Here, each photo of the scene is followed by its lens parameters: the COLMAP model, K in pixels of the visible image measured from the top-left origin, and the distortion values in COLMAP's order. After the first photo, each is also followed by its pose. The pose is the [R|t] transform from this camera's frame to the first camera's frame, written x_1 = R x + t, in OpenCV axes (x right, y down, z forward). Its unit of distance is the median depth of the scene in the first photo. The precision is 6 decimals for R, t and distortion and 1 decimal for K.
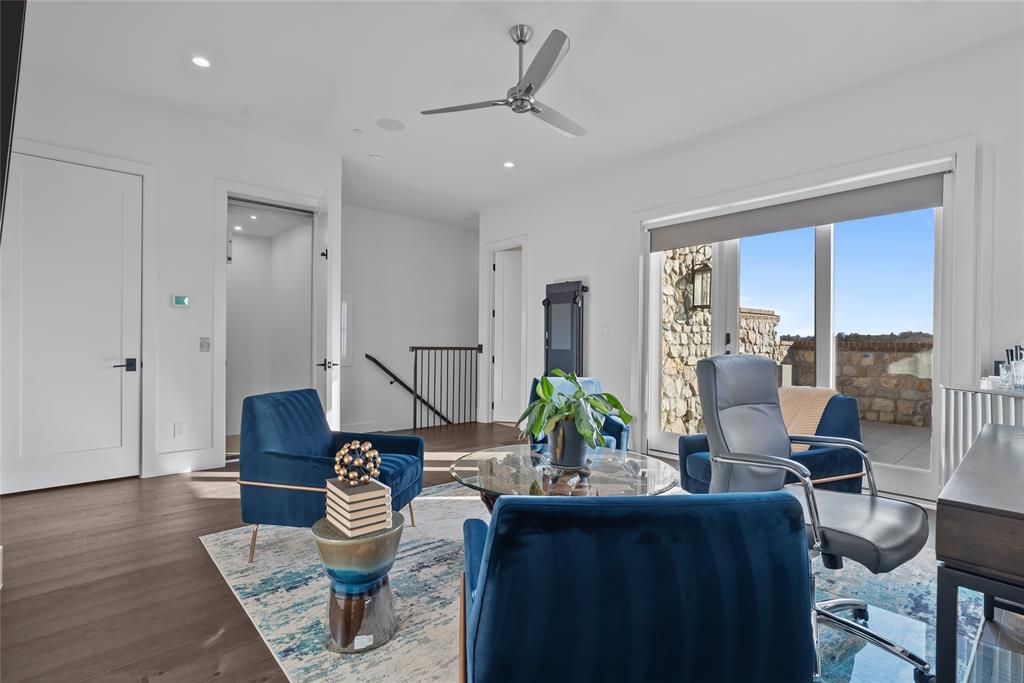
lens RADIAL K [[481.3, 0, 507.5], [0, 481.3, 342.1], [0, 0, 1]] dist [-0.009451, 0.004181]
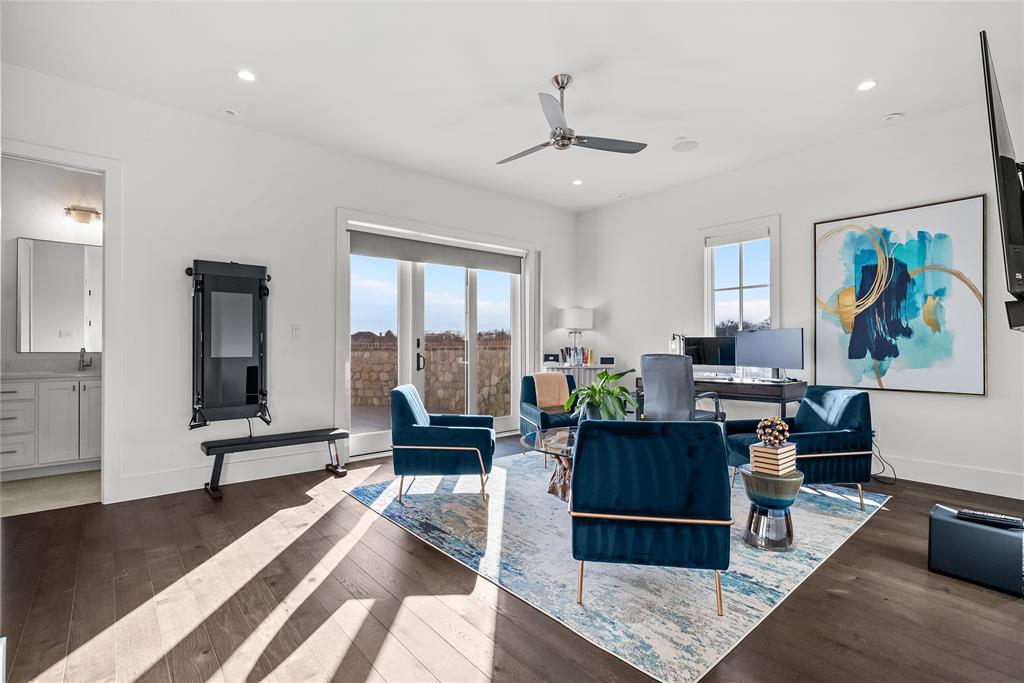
lens RADIAL K [[481.3, 0, 525.8], [0, 481.3, 339.5], [0, 0, 1]] dist [-0.009451, 0.004181]
pose [[-0.002079, 0.002932, 0.999994, -1.472590], [-0.000438, 0.999996, -0.002933, -0.025248], [-0.999998, -0.000444, -0.002078, 1.433561]]
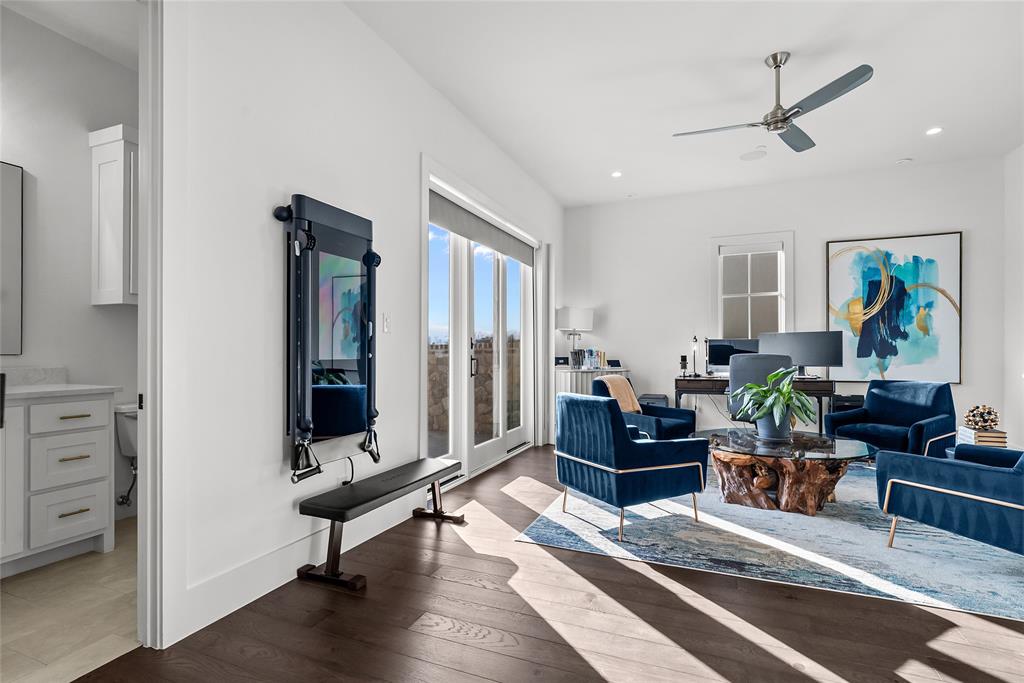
lens RADIAL K [[481.3, 0, 518.5], [0, 481.3, 350.9], [0, 0, 1]] dist [-0.009451, 0.004181]
pose [[-0.447529, -0.004311, 0.894259, -0.891601], [-0.002766, 0.999990, 0.003437, 0.010061], [-0.894265, -0.000935, -0.447536, 2.605136]]
